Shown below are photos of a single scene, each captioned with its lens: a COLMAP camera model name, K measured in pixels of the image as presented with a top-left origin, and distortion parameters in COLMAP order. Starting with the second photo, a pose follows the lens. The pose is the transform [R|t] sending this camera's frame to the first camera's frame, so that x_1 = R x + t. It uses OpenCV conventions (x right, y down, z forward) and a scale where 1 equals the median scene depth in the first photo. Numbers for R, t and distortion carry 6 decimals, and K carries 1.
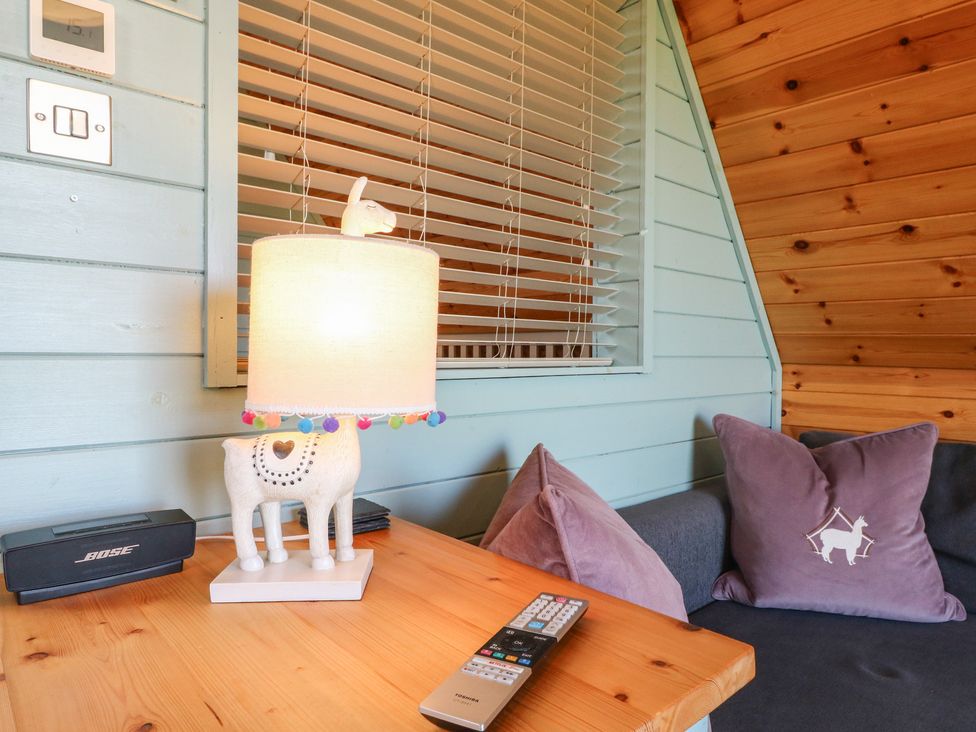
lens RADIAL K [[629.2, 0, 488.0], [0, 629.2, 366.0], [0, 0, 1]] dist [-0.000805, -0.000779]
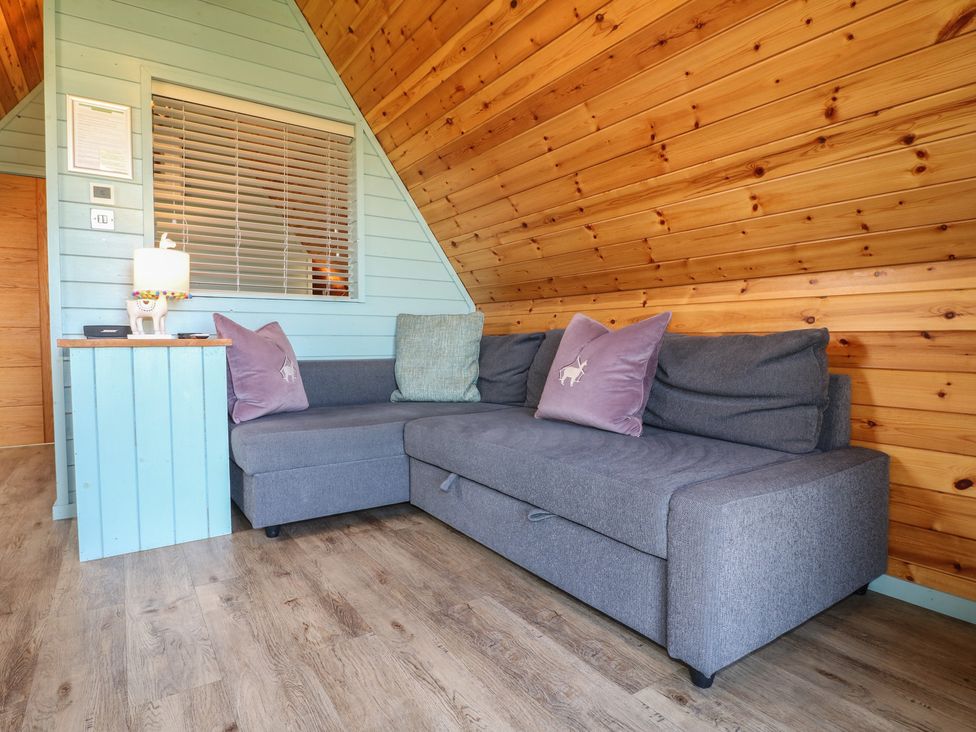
lens RADIAL K [[553.6, 0, 482.8], [0, 553.6, 370.3], [0, 0, 1]] dist [-0.015906, -0.001842]
pose [[0.991487, 0.004043, -0.130139, 1.097797], [0.000311, 0.999441, 0.033420, 0.216593], [0.130202, -0.033176, 0.990932, -1.071138]]
